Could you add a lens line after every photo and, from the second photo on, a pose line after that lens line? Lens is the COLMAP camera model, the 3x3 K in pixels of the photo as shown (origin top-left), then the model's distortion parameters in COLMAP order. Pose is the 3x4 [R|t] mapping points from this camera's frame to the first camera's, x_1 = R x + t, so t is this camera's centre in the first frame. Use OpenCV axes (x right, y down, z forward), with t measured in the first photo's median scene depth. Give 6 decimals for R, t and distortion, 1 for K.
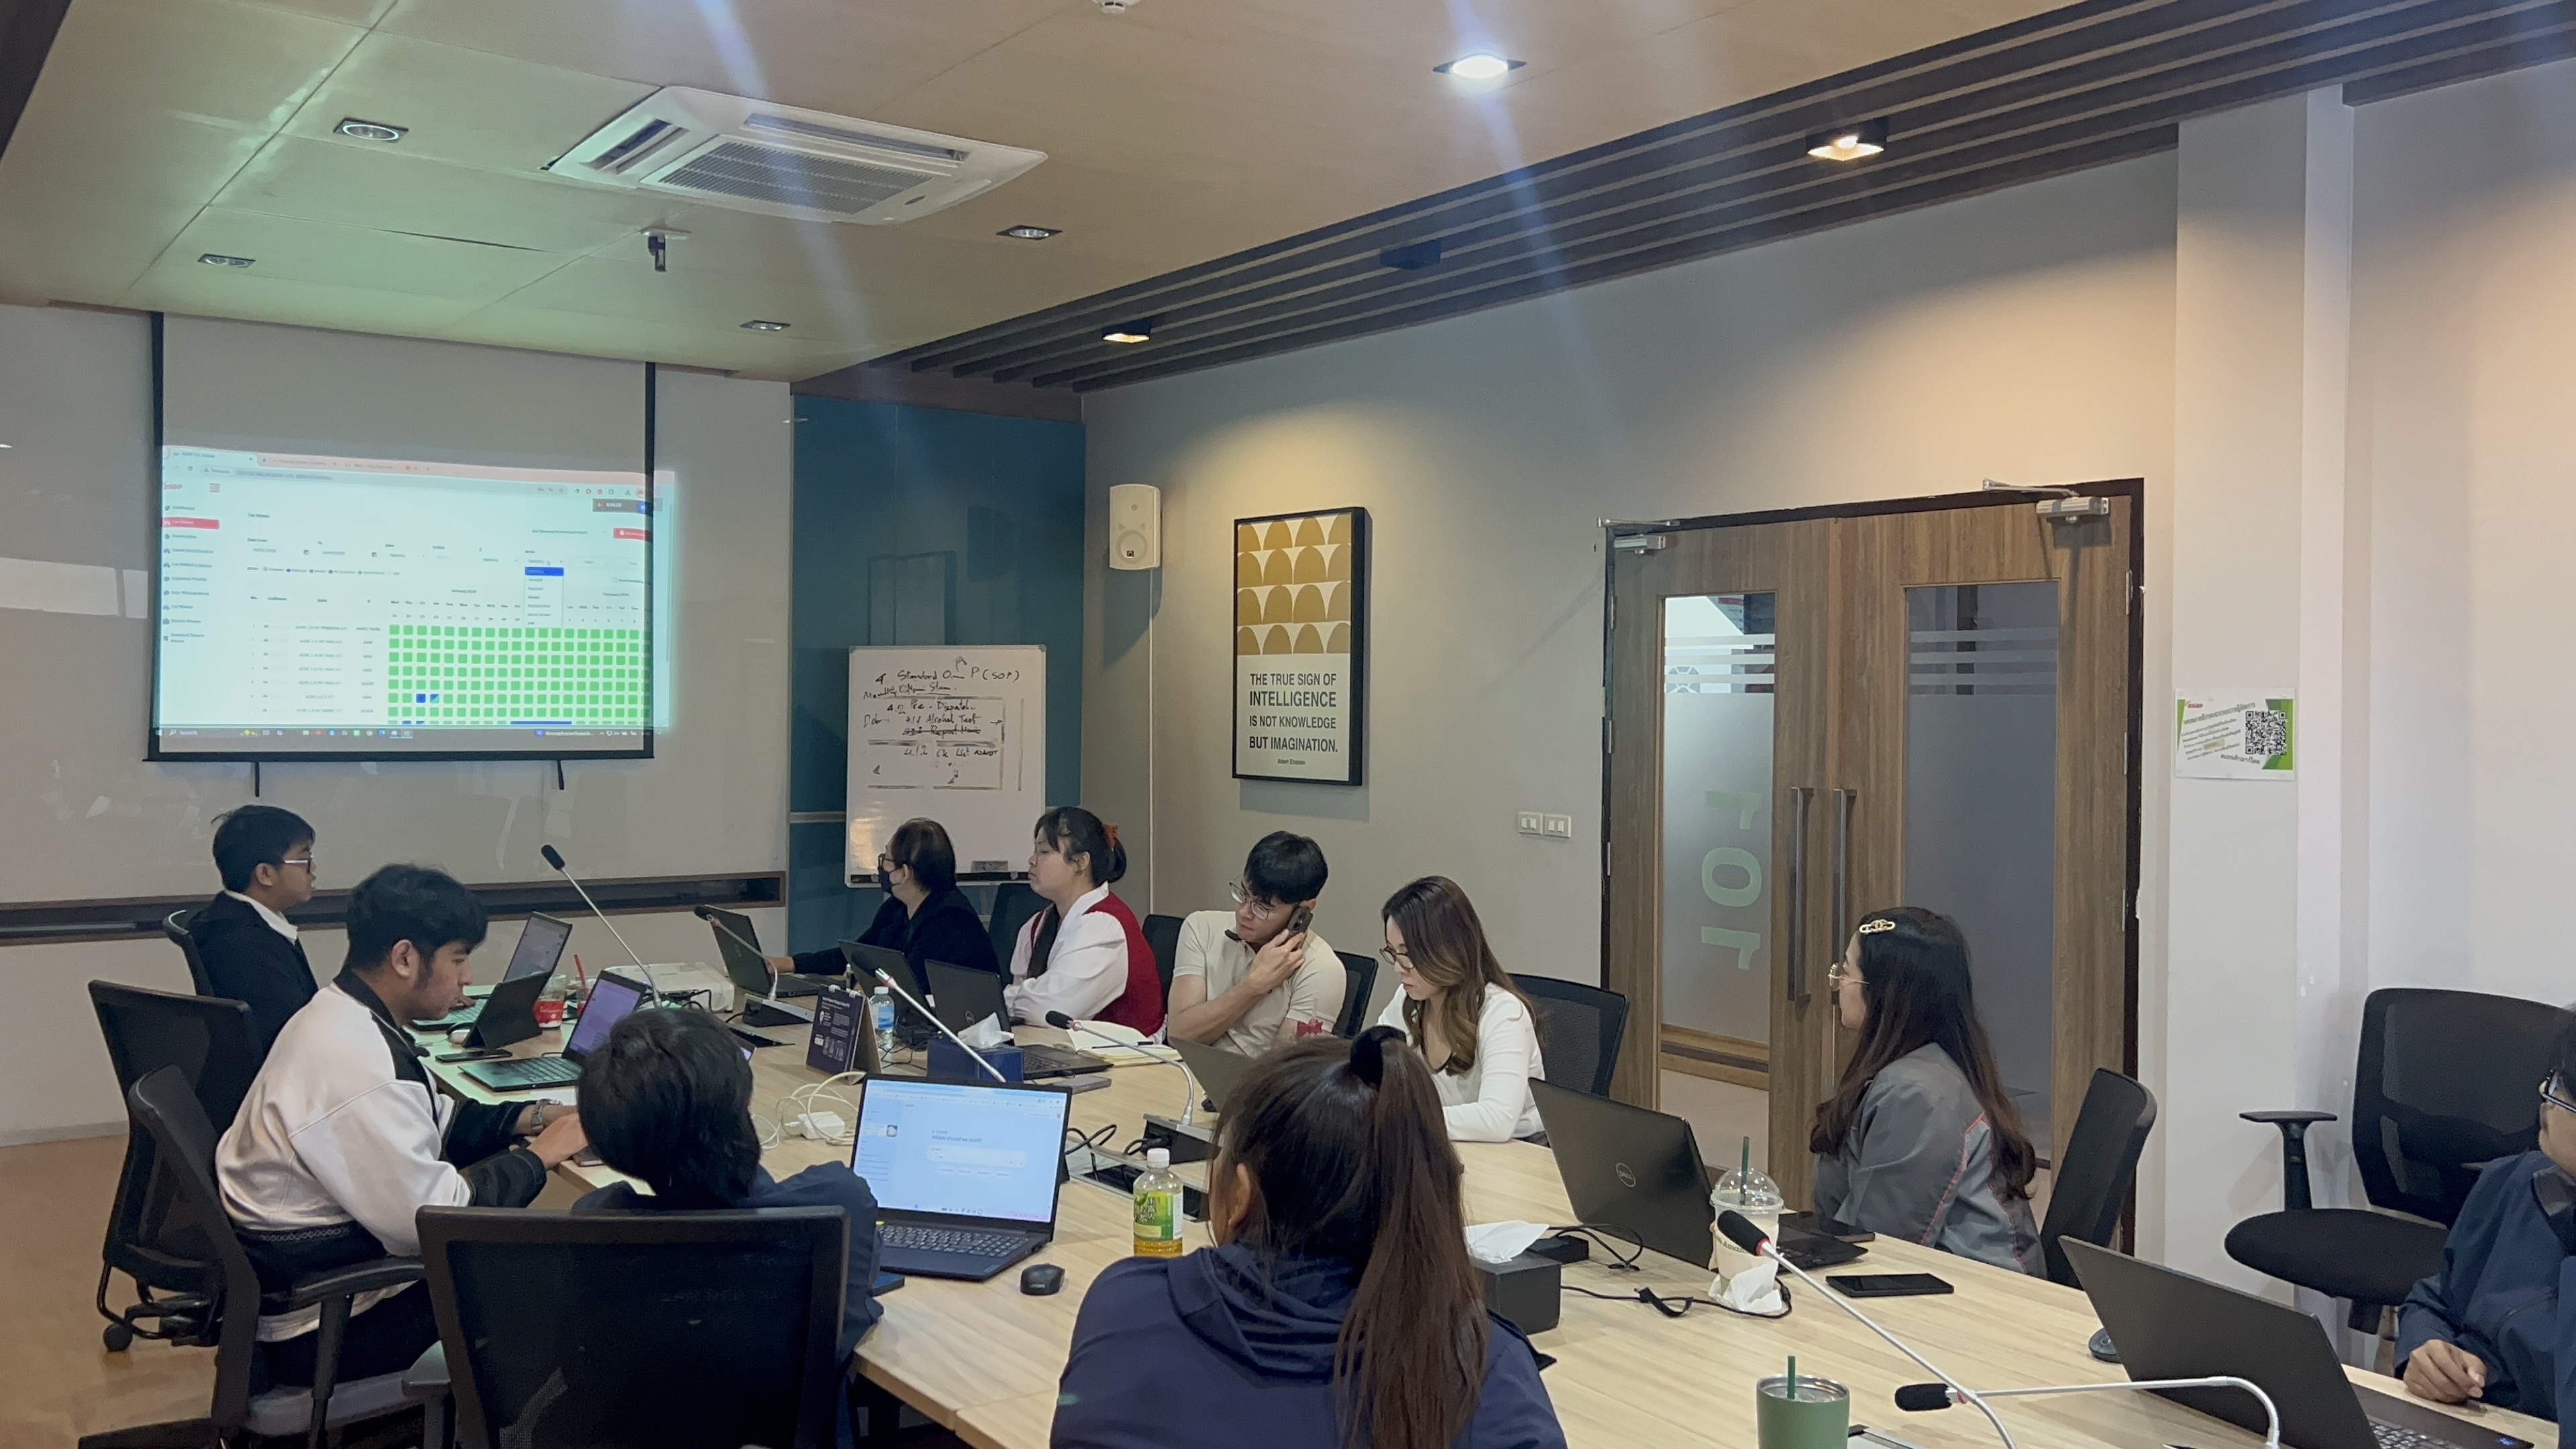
lens RADIAL K [[2035.4, 0, 1285.1], [0, 2035.4, 724.7], [0, 0, 1]] dist [0.039732, -0.023275]
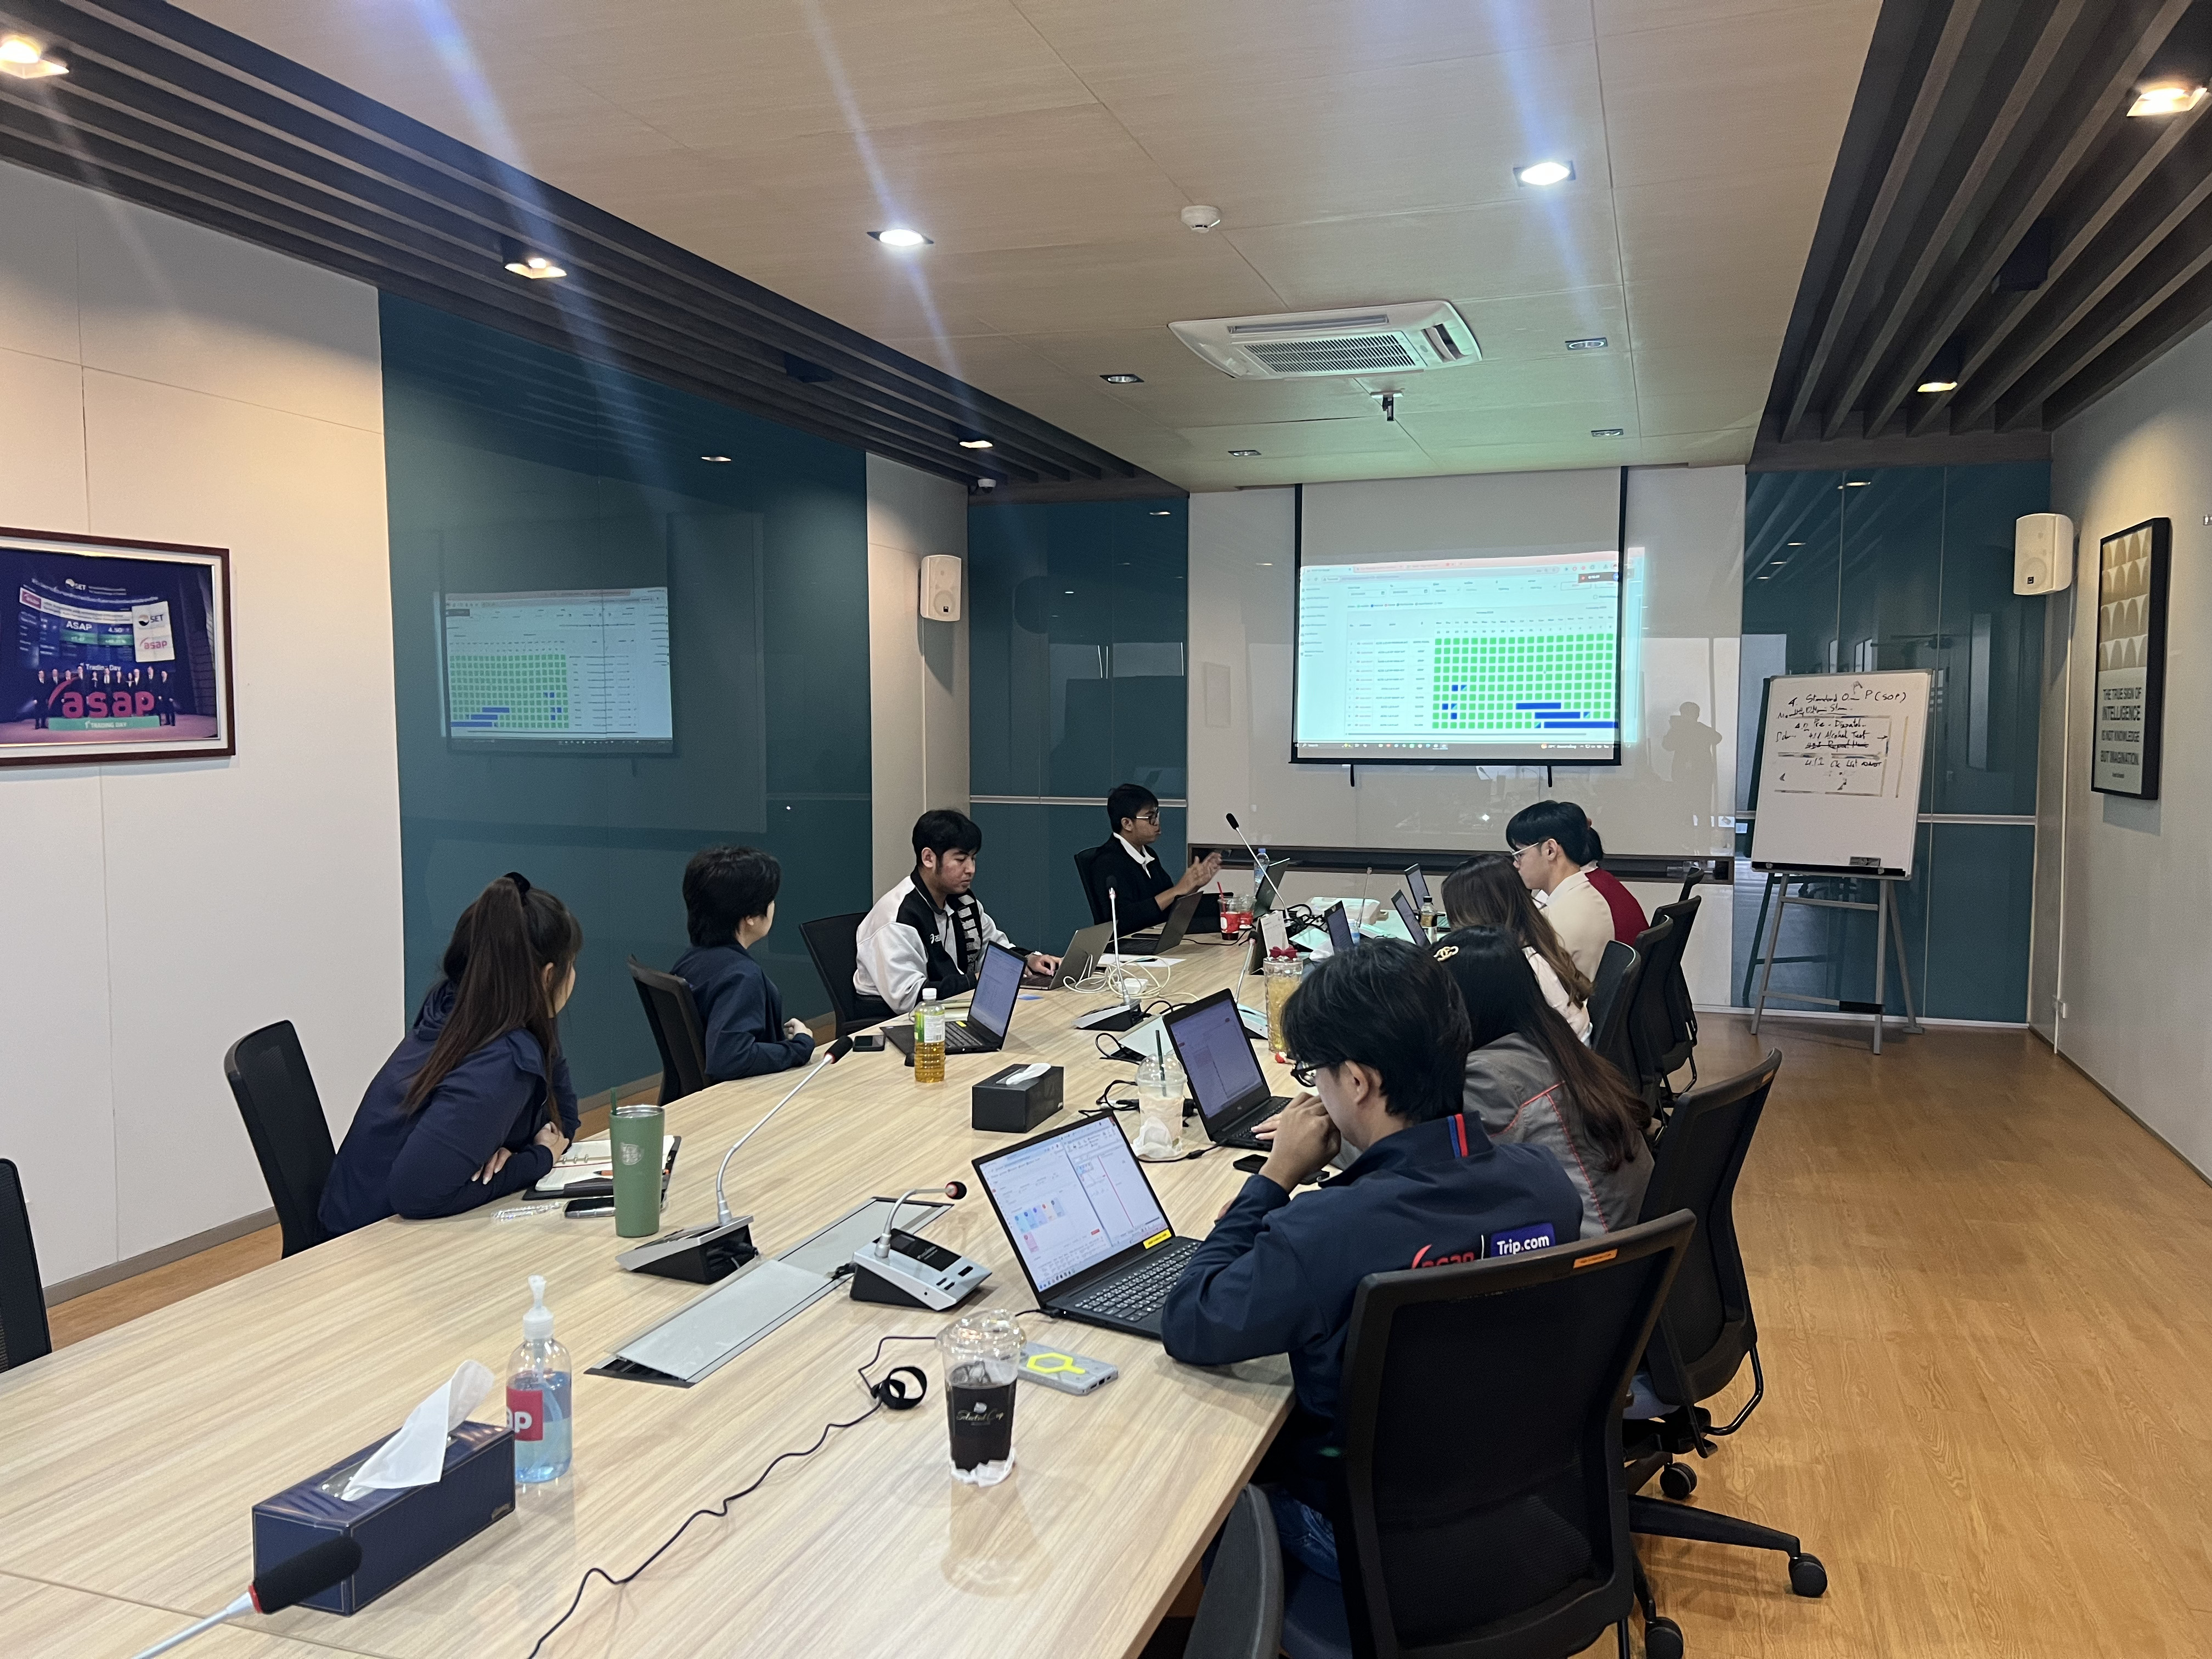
lens RADIAL K [[1684.0, 0, 1102.2], [0, 1684.0, 834.2], [0, 0, 1]] dist [0.019925, -0.024362]
pose [[0.578661, 0.043591, -0.814403, 0.687489], [-0.000654, 0.998595, 0.052986, 0.005341], [0.815568, -0.030129, 0.577876, 0.155350]]
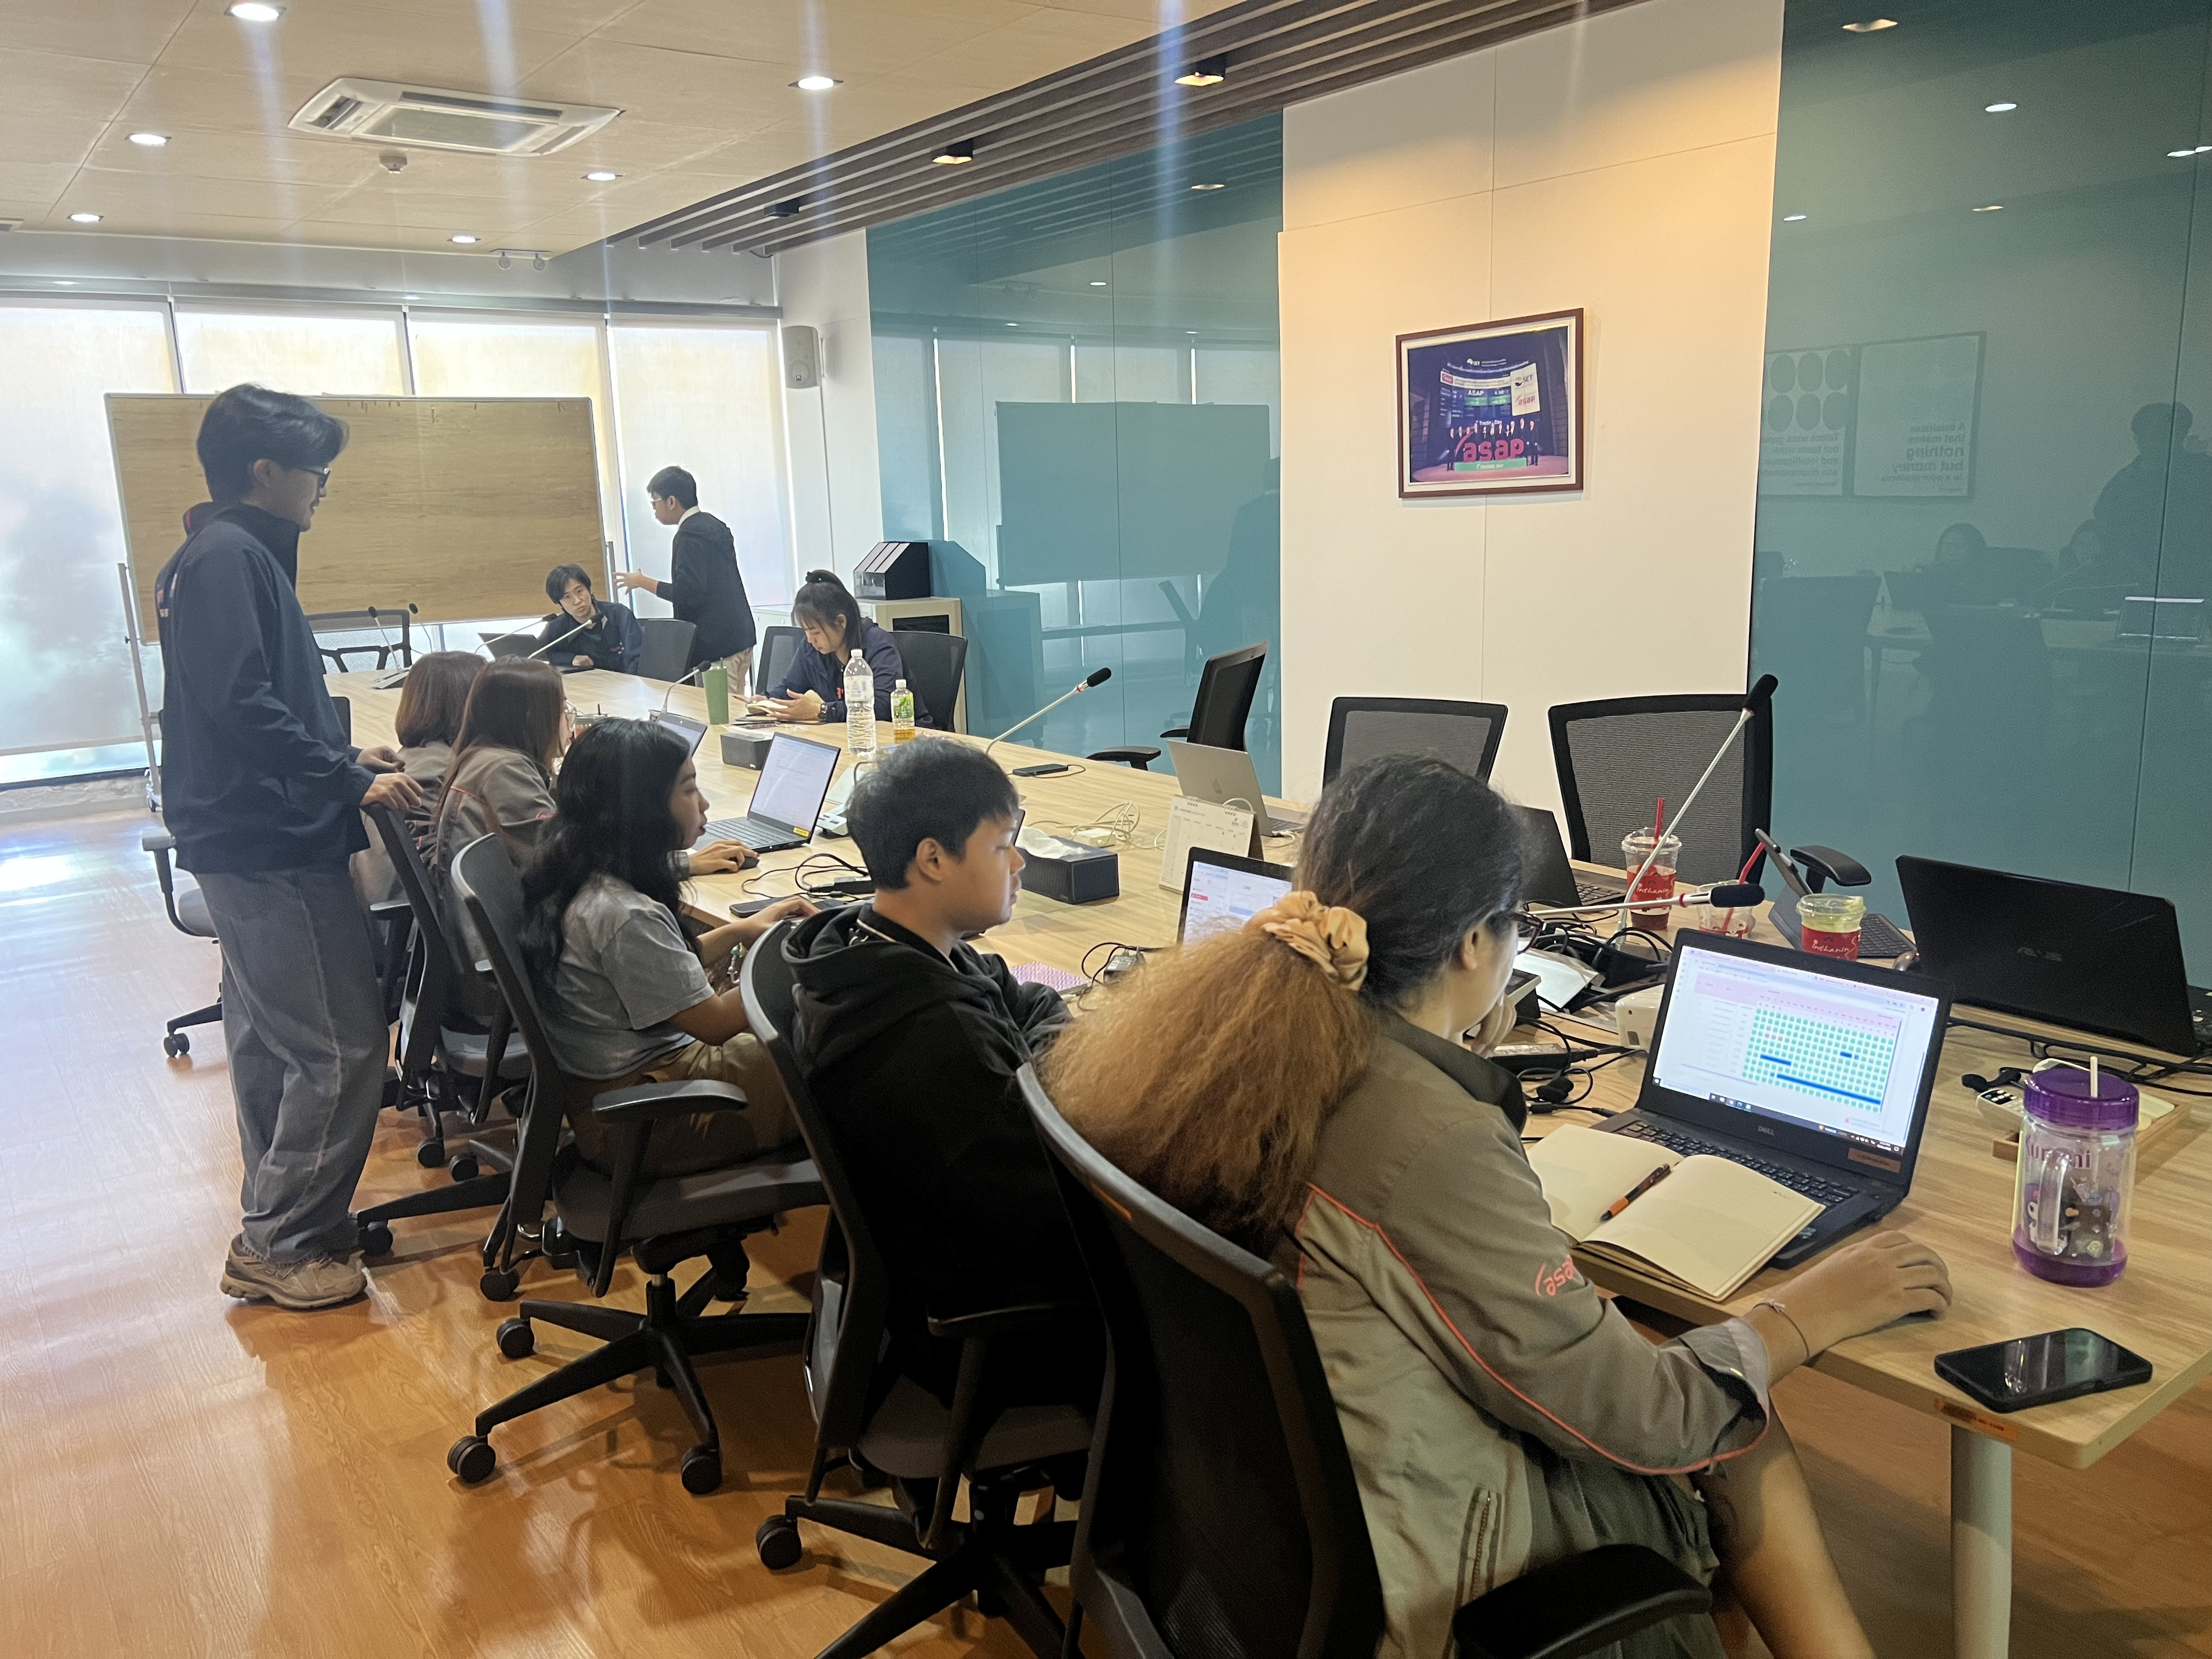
lens RADIAL K [[1684.0, 0, 1116.5], [0, 1684.0, 837.9], [0, 0, 1]] dist [0.019925, -0.024362]
pose [[-0.999769, 0.014099, -0.016219, -0.105873], [0.010504, 0.979011, 0.203538, 0.007147], [0.018749, 0.203321, -0.978933, 1.544771]]
